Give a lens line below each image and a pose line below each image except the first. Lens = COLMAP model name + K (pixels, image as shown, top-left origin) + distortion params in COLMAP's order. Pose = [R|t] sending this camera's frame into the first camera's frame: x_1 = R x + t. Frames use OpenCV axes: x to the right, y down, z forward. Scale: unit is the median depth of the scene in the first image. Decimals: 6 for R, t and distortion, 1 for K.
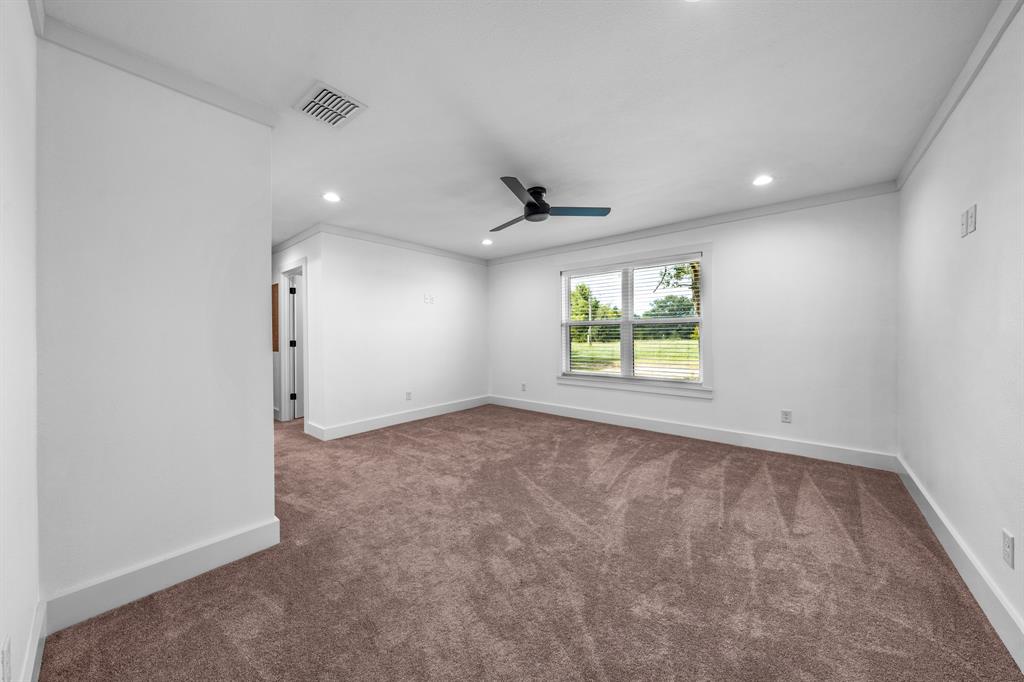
lens RADIAL K [[349.5, 0, 511.4], [0, 349.5, 335.6], [0, 0, 1]] dist [-0.000173, -0.000111]
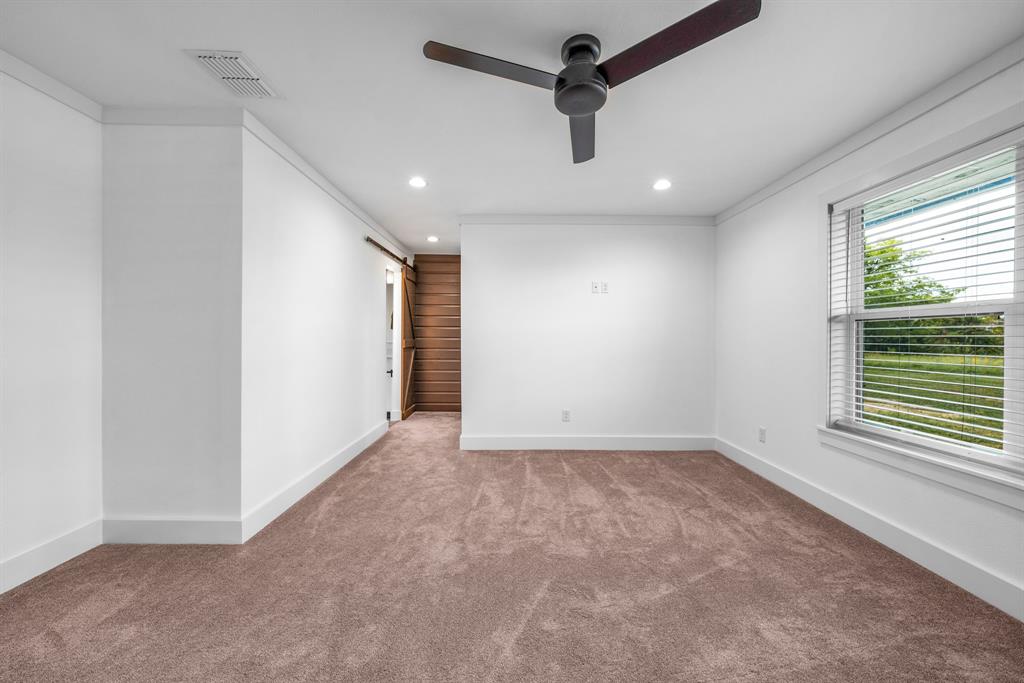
lens RADIAL K [[389.9, 0, 512.0], [0, 389.9, 341.5], [0, 0, 1]] dist [-0.000231, -0.000111]
pose [[0.652377, 0.022361, -0.757565, 0.366417], [-0.013673, 0.999749, 0.017735, -0.005372], [0.757771, -0.001212, 0.652519, 0.478513]]
